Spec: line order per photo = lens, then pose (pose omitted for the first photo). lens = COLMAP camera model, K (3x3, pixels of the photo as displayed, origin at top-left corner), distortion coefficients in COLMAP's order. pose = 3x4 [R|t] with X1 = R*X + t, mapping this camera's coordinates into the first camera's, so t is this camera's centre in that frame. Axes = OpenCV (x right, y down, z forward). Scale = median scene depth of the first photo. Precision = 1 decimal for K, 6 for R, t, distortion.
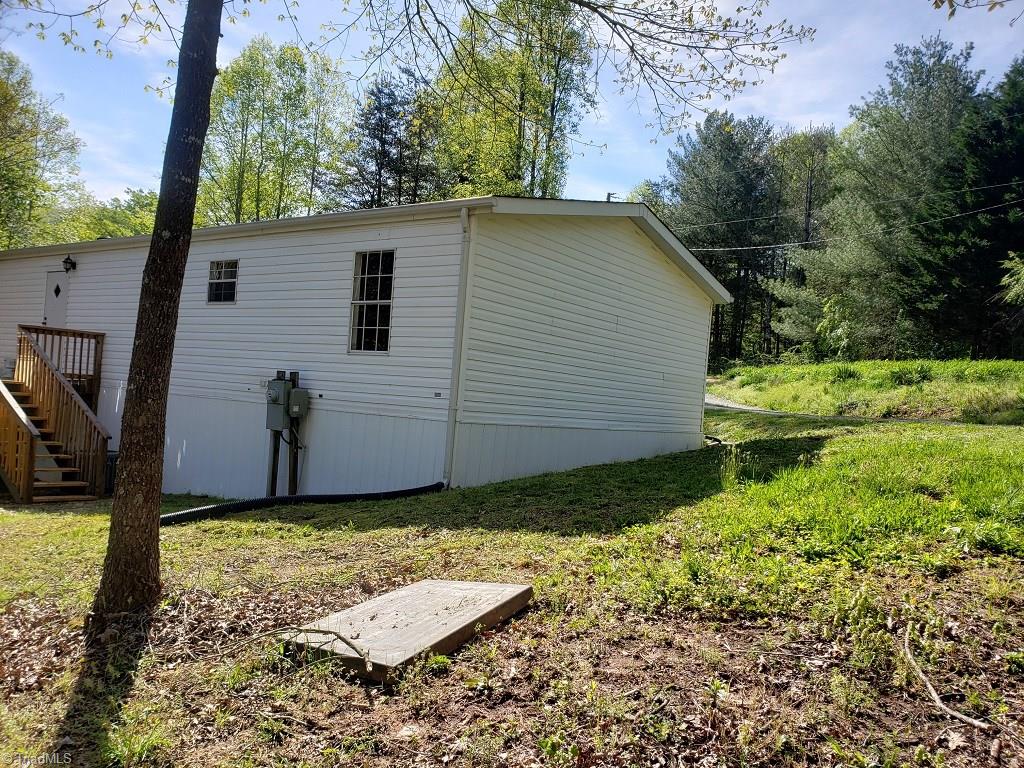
lens RADIAL K [[797.1, 0, 520.2], [0, 797.1, 382.9], [0, 0, 1]] dist [0.058620, -0.046288]
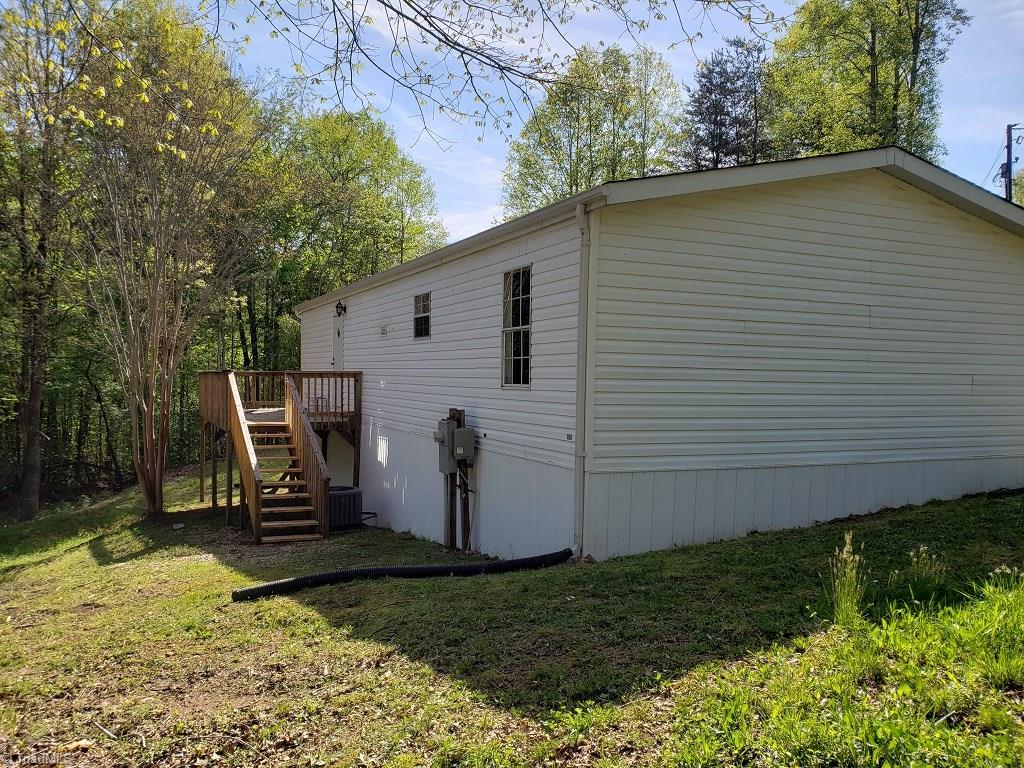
lens RADIAL K [[797.1, 0, 514.6], [0, 797.1, 389.8], [0, 0, 1]] dist [0.058620, -0.046288]
pose [[0.881142, -0.057435, -0.469350, 0.181110], [0.065722, 0.997837, 0.001279, -0.030102], [0.468262, -0.031973, 0.883011, 0.195289]]
